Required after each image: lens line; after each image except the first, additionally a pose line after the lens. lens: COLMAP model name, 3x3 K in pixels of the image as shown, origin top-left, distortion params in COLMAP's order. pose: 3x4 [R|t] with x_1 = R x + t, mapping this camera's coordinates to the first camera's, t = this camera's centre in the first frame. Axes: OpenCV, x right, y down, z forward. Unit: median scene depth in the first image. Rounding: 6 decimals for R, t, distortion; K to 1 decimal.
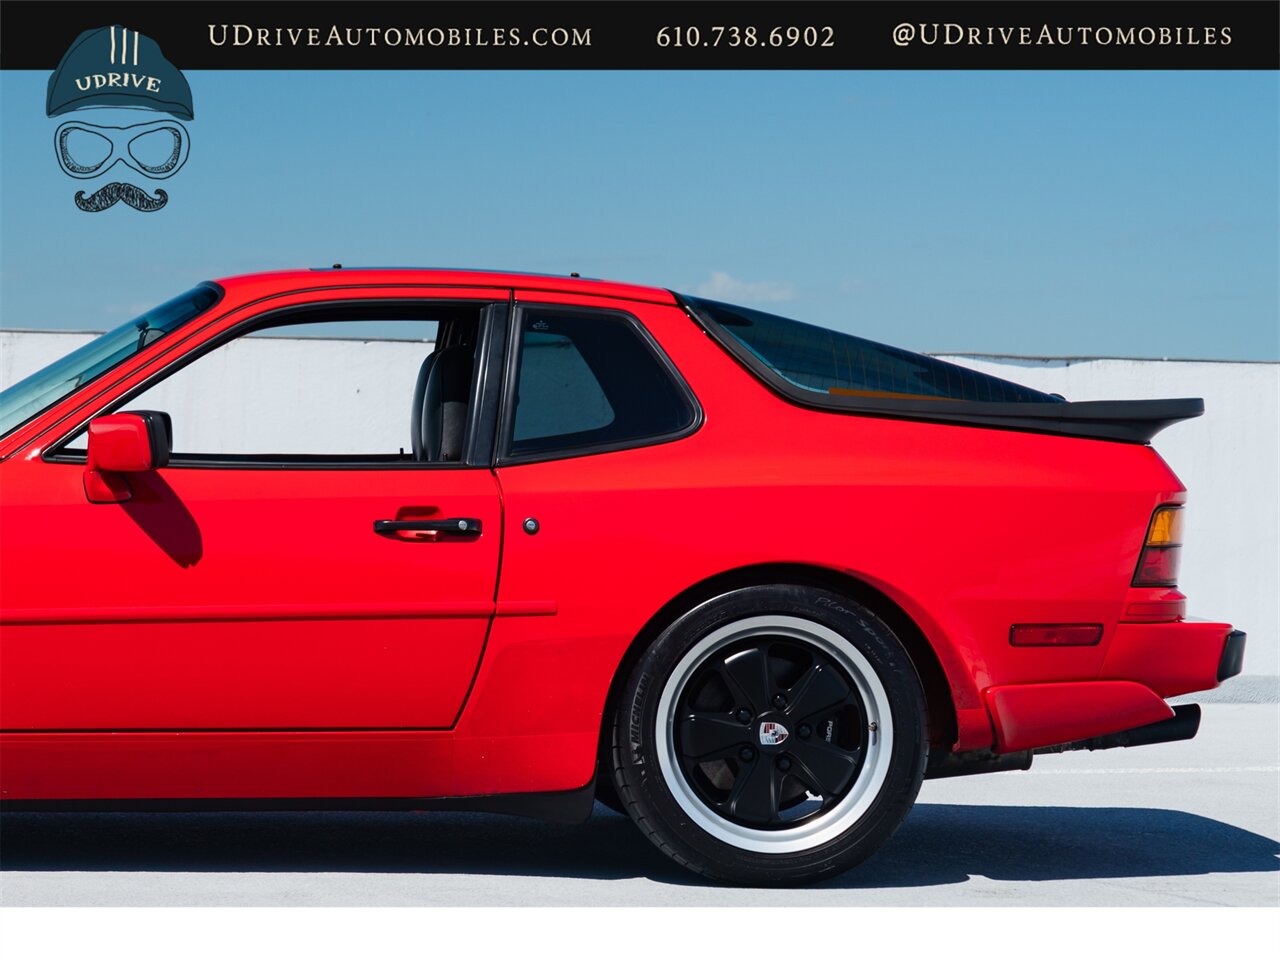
lens RADIAL K [[5067.0, 0, 640.0], [0, 5067.0, 477.5], [0, 0, 1]] dist [-0.189214, 0.000000]
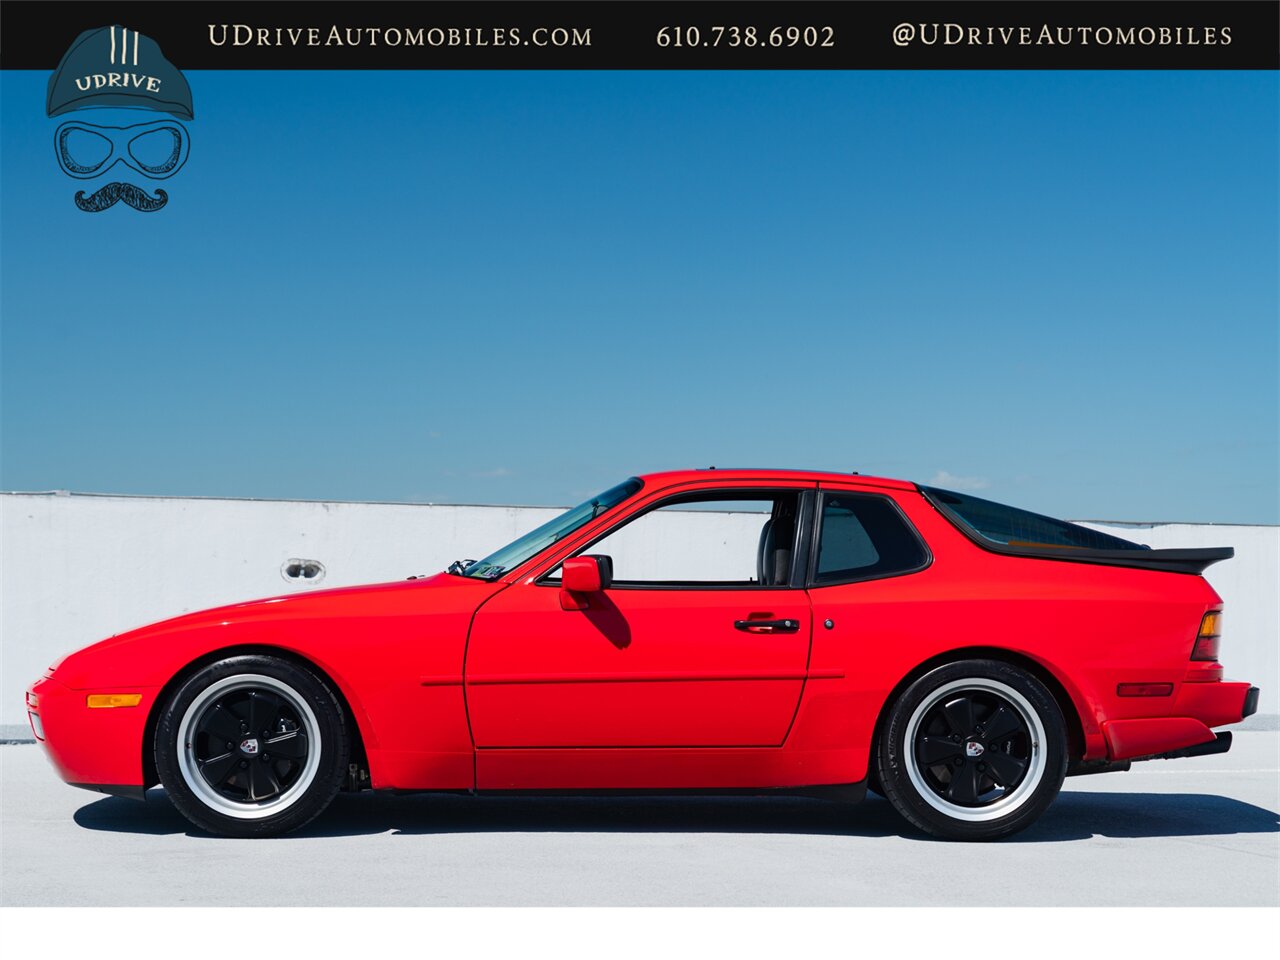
lens RADIAL K [[5067.0, 0, 637.4], [0, 5067.0, 479.1], [0, 0, 1]] dist [-0.189214, 0.000000]
pose [[0.999630, -0.000237, -0.027191, -0.039188], [-0.000196, 0.999873, -0.015922, -0.011550], [0.027191, 0.015921, 0.999503, -0.664270]]
